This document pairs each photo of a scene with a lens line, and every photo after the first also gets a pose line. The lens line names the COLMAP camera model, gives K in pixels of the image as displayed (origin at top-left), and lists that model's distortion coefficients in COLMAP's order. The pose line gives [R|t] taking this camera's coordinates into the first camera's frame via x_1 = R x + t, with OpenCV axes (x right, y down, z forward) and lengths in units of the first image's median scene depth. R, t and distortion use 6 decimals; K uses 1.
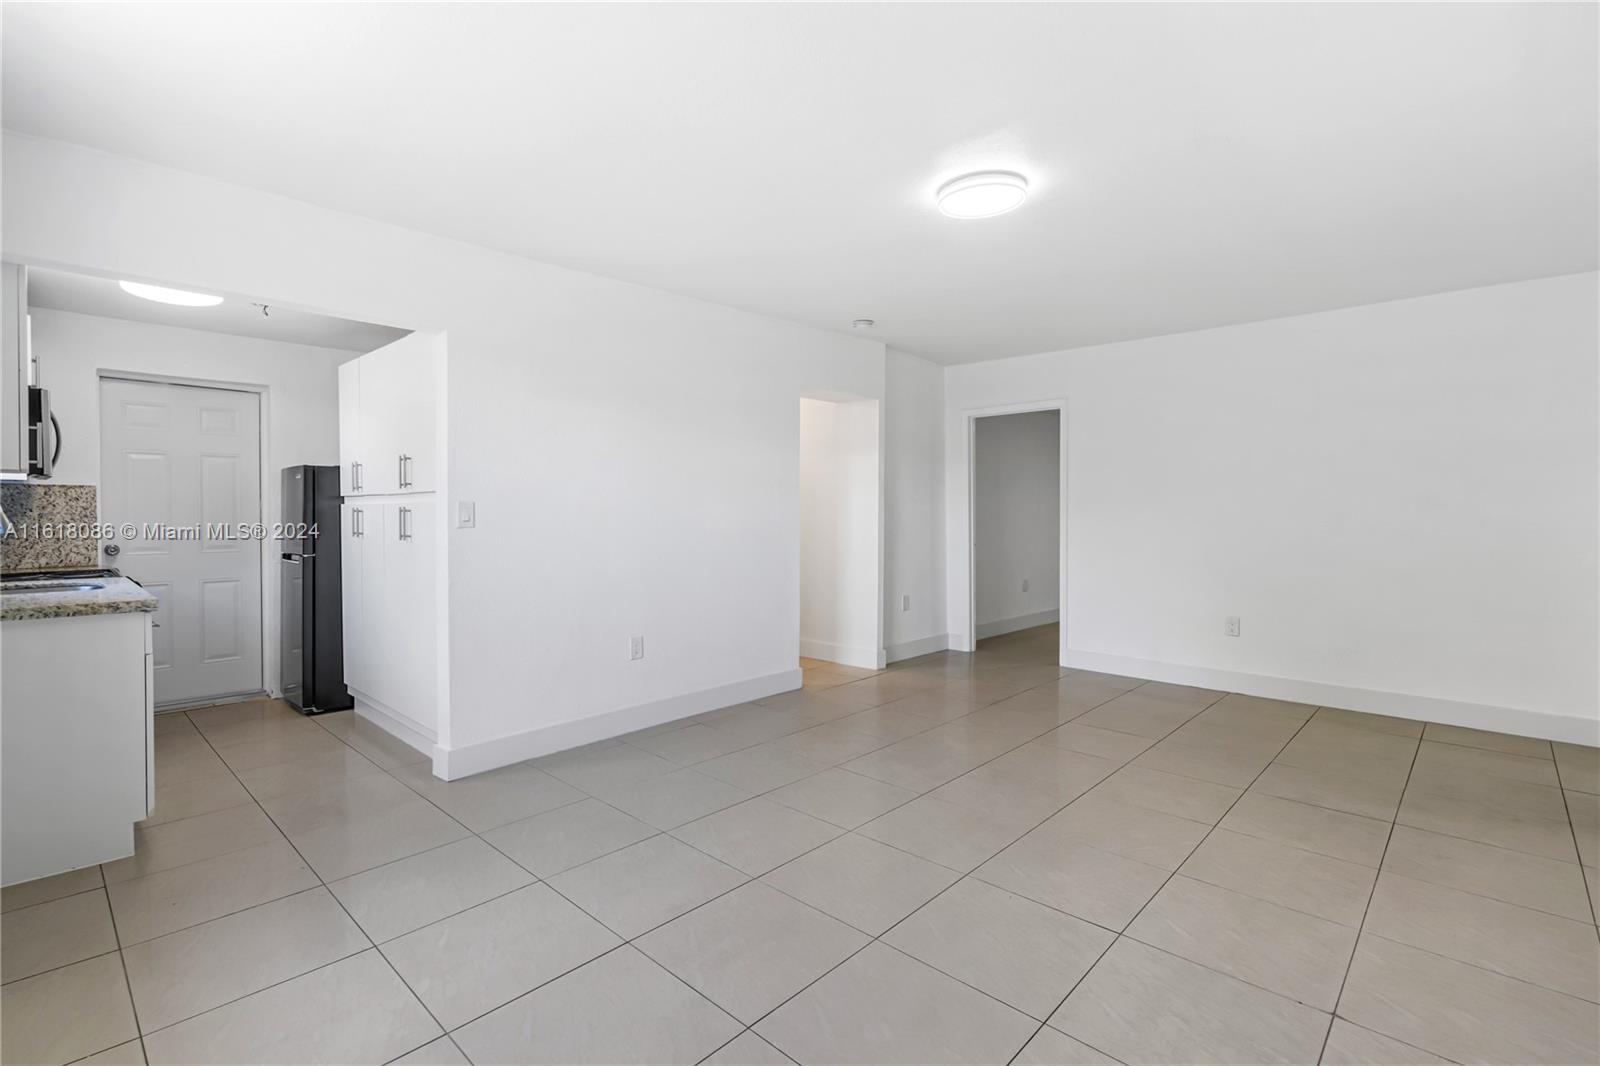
lens RADIAL K [[725.3, 0, 789.4], [0, 725.3, 523.4], [0, 0, 1]] dist [-0.005896, 0.001225]
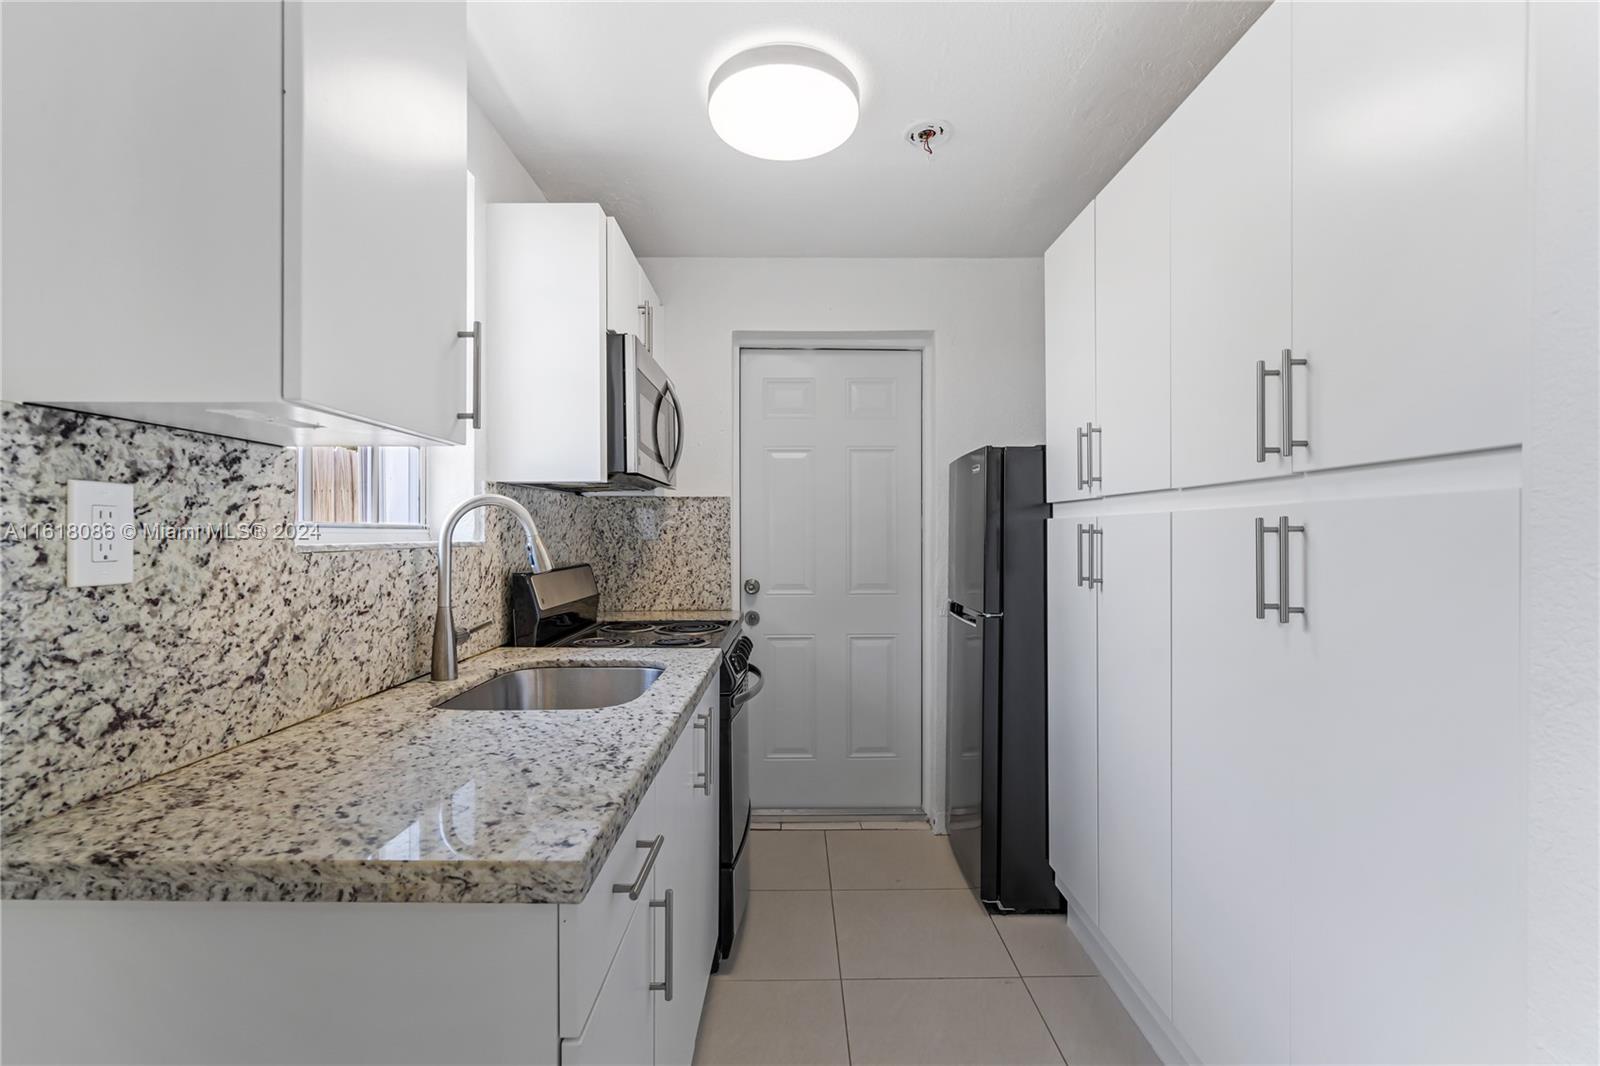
lens RADIAL K [[725.3, 0, 796.7], [0, 725.3, 535.5], [0, 0, 1]] dist [-0.005896, 0.001225]
pose [[0.689003, 0.000213, -0.724759, -0.388686], [-0.009258, 0.999921, -0.008508, -0.008824], [0.724699, 0.012572, 0.688950, 0.542789]]
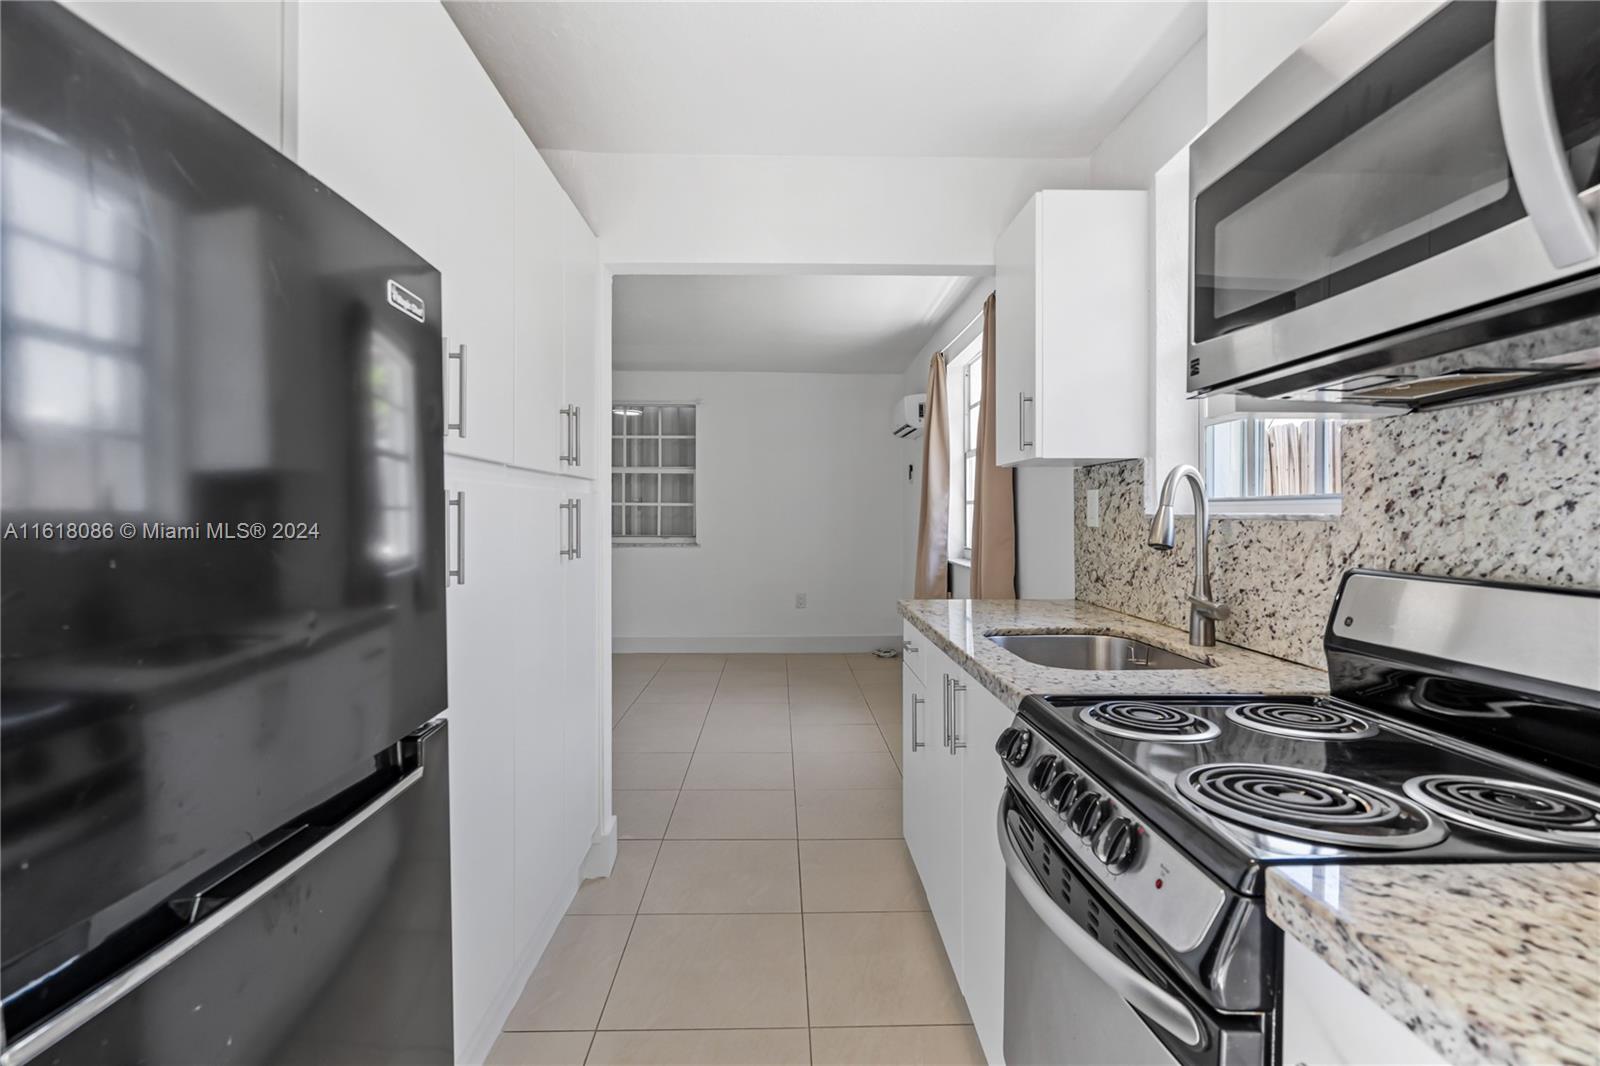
lens RADIAL K [[725.3, 0, 796.3], [0, 725.3, 521.3], [0, 0, 1]] dist [-0.005896, 0.001225]
pose [[-0.703388, -0.007693, 0.710764, -0.711430], [0.009990, 0.999736, 0.020707, -0.011466], [-0.710736, 0.021666, -0.703125, 0.888300]]
